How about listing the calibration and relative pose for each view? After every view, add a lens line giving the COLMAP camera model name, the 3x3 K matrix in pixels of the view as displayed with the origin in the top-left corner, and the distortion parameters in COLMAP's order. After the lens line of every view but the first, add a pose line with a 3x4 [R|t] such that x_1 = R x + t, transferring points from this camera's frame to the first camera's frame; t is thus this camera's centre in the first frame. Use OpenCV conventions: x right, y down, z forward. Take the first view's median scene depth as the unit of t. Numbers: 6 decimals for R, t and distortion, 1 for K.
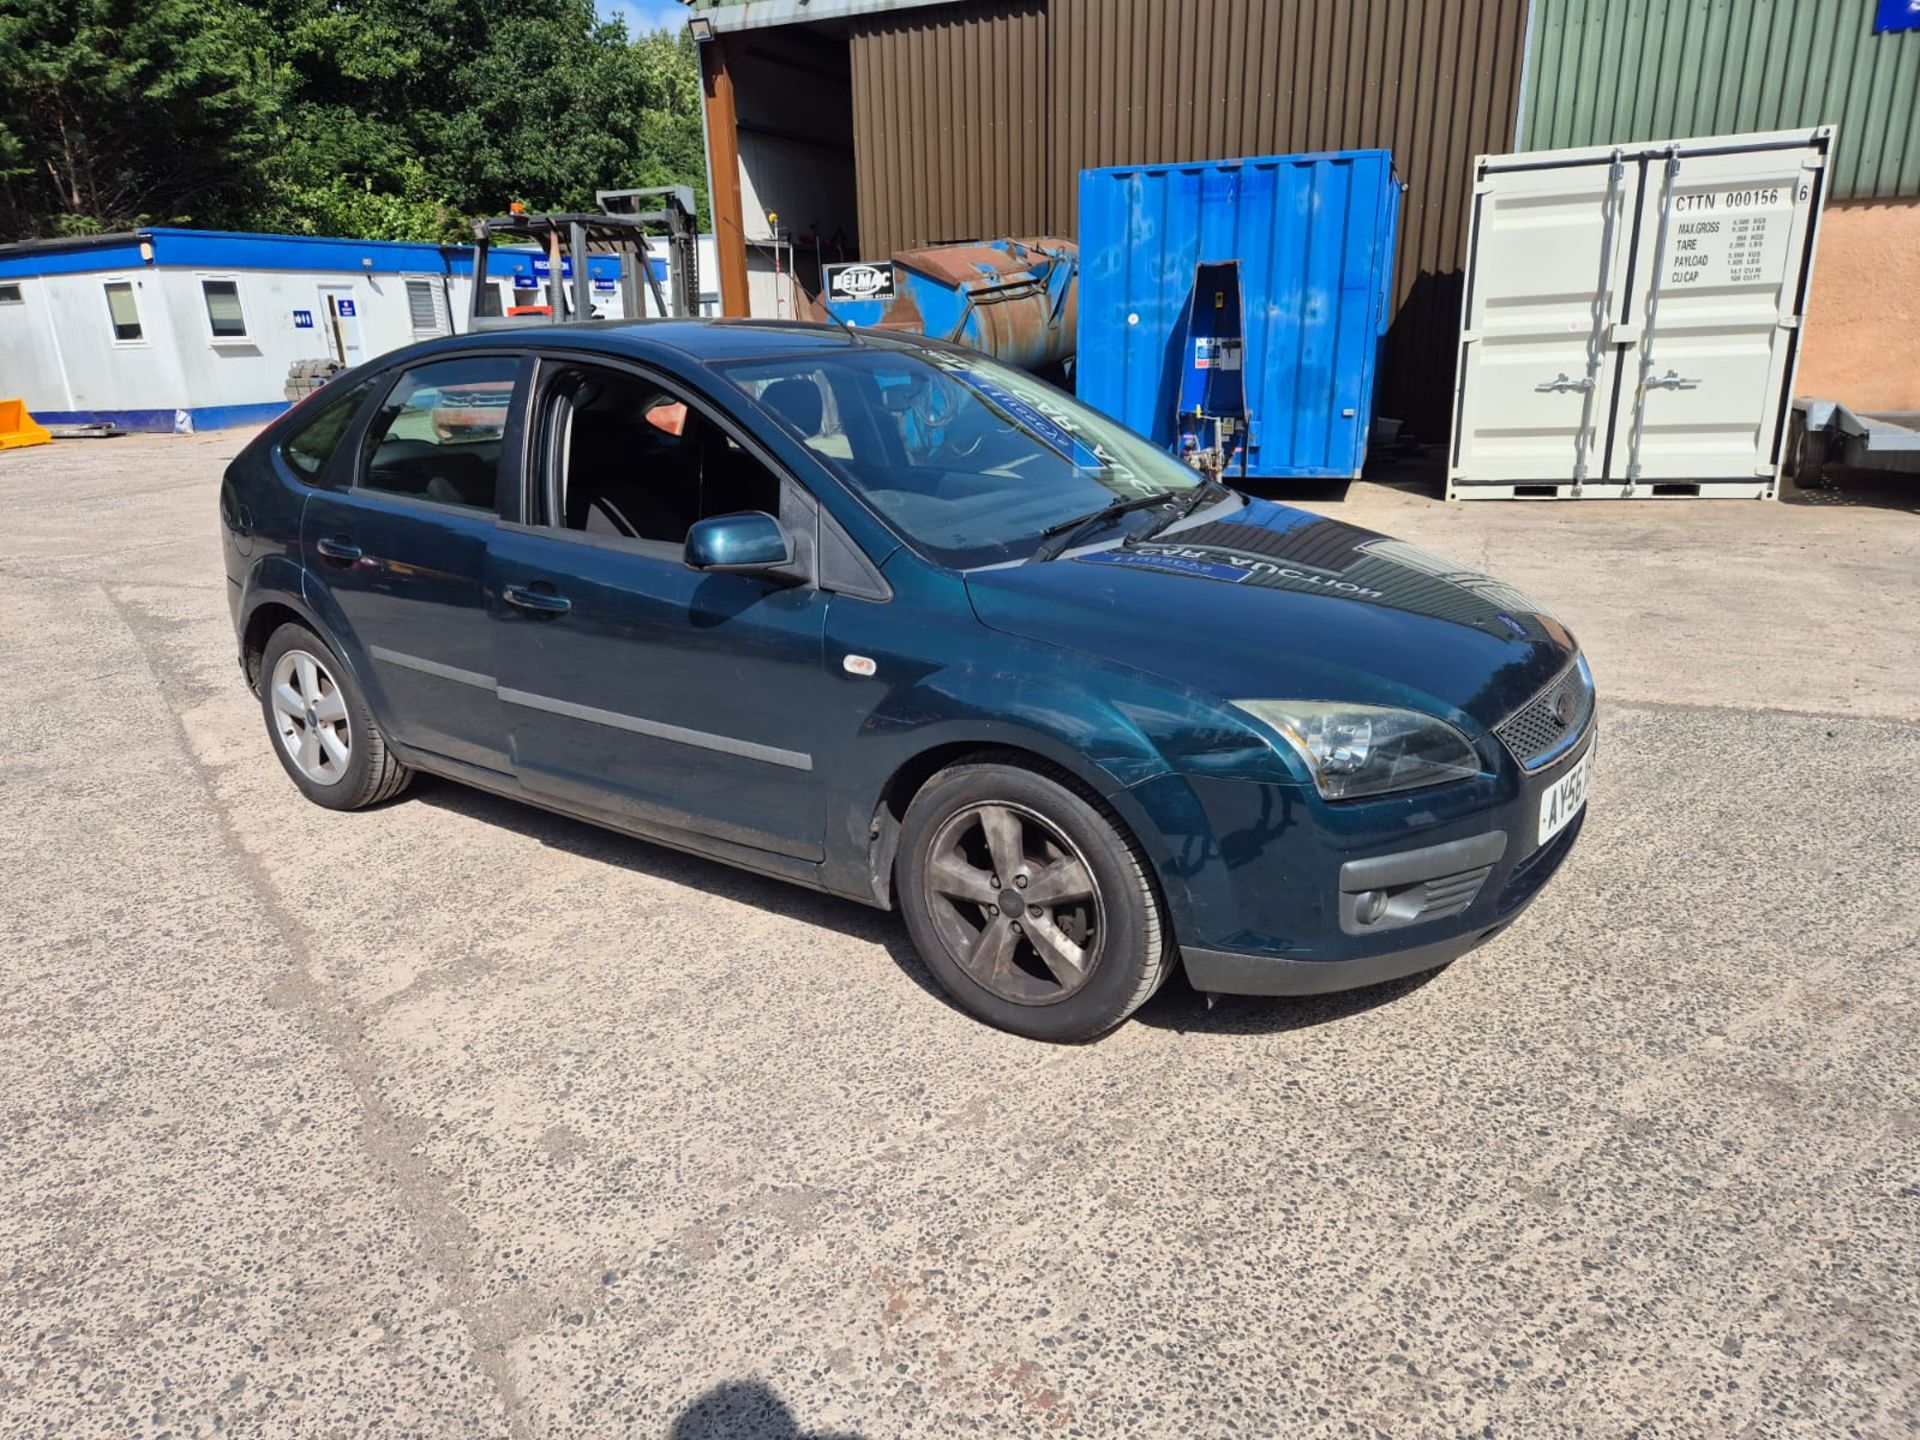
lens RADIAL K [[1287.4, 0, 941.5], [0, 1287.4, 715.4], [0, 0, 1]] dist [0.070102, -0.059235]
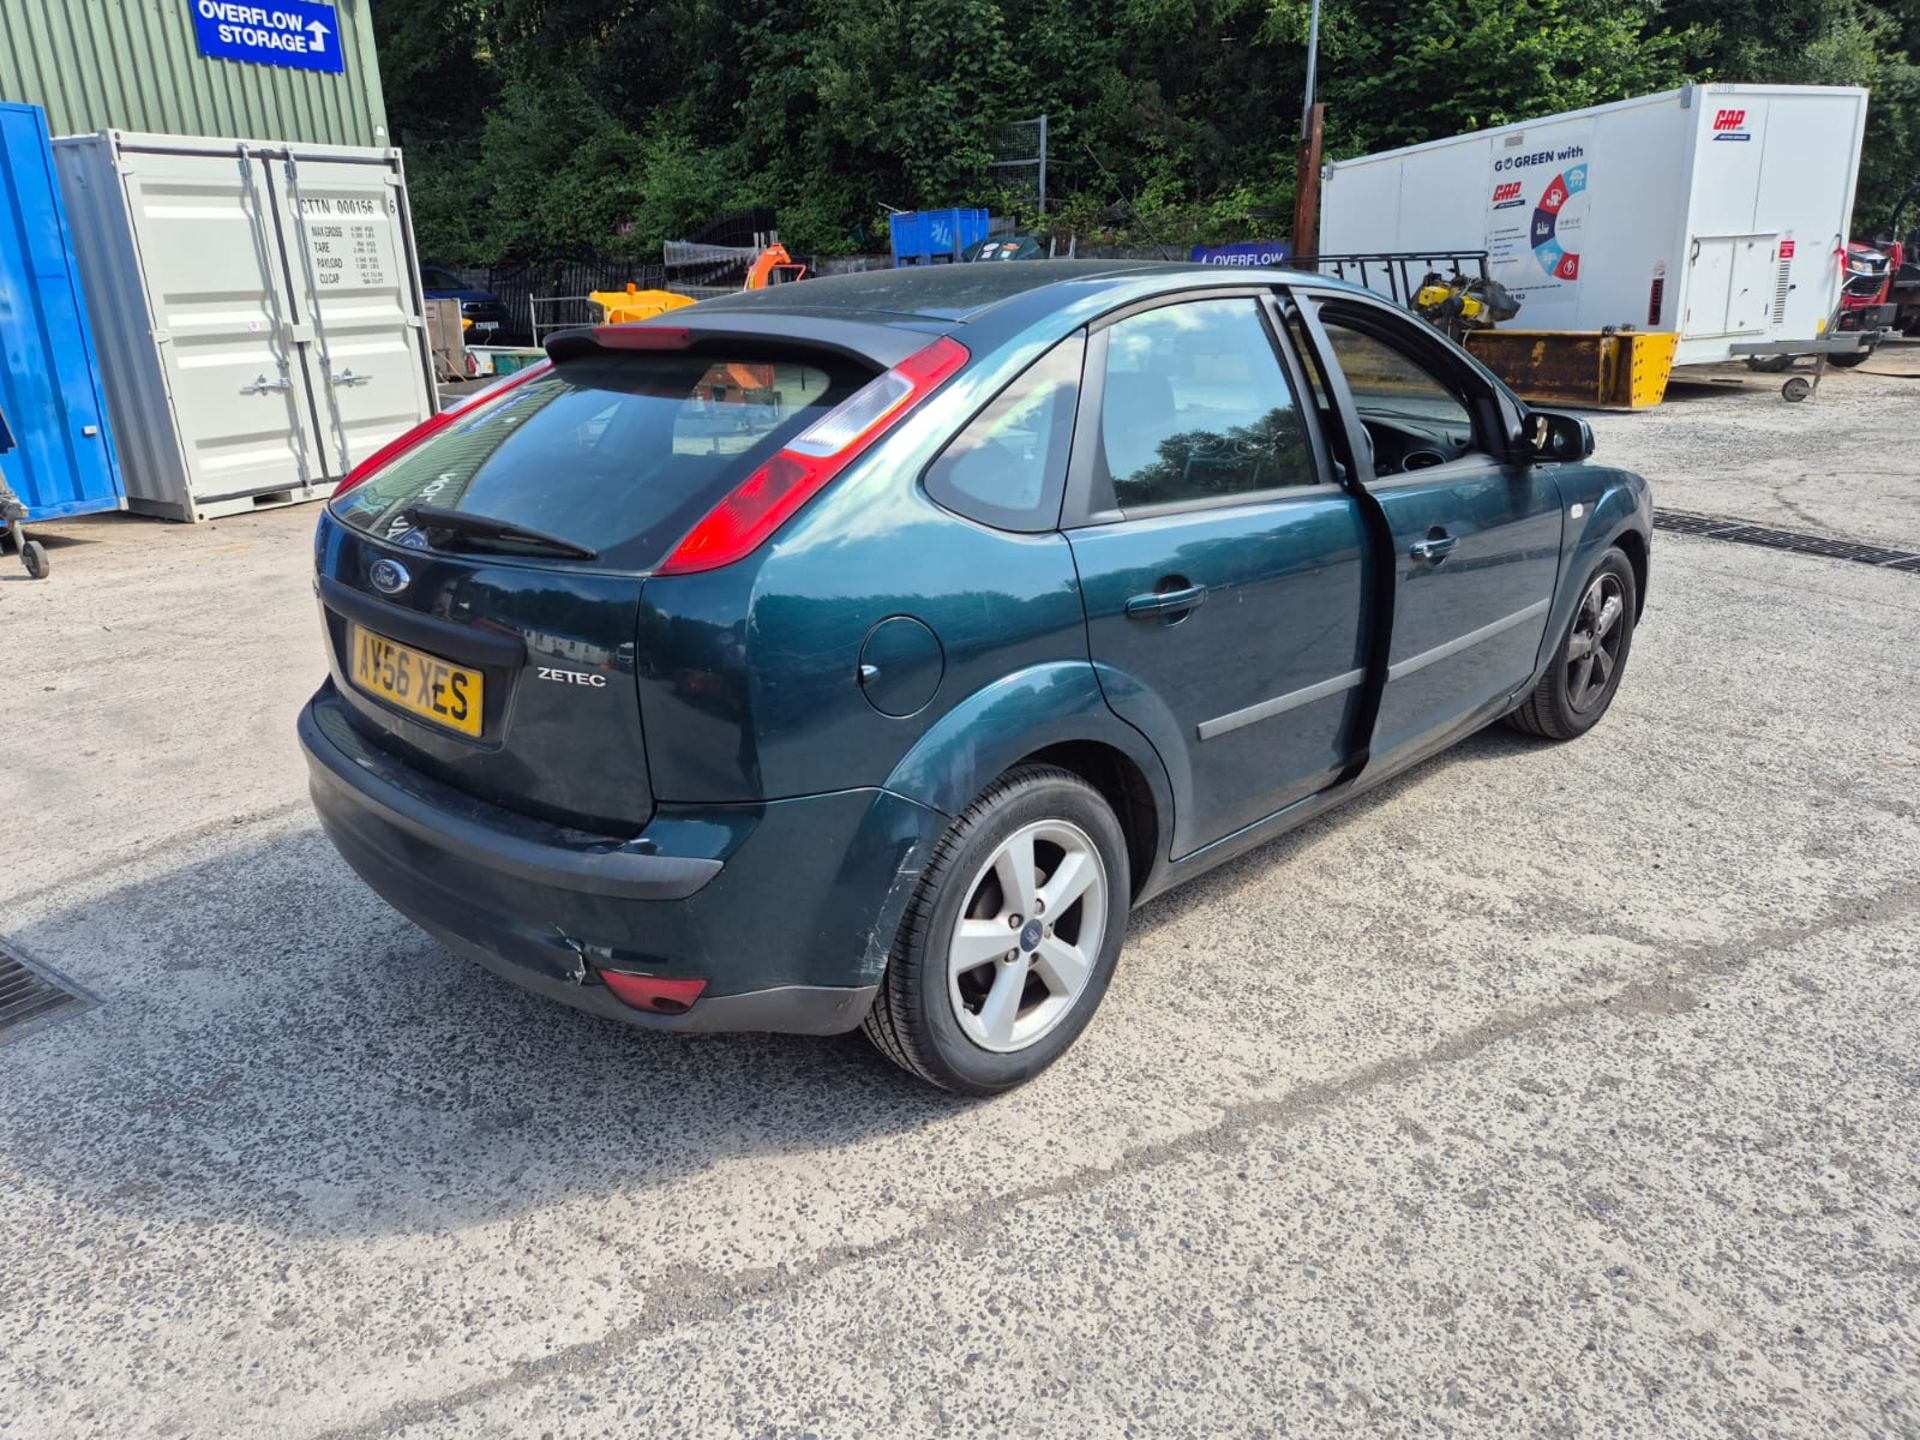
lens RADIAL K [[1287.4, 0, 919.4], [0, 1287.4, 728.9], [0, 0, 1]] dist [0.070102, -0.059235]
pose [[0.181646, -0.292590, 0.938827, -1.102598], [0.302237, 0.925109, 0.229837, -0.253012], [-0.935766, 0.241999, 0.256474, 0.963796]]
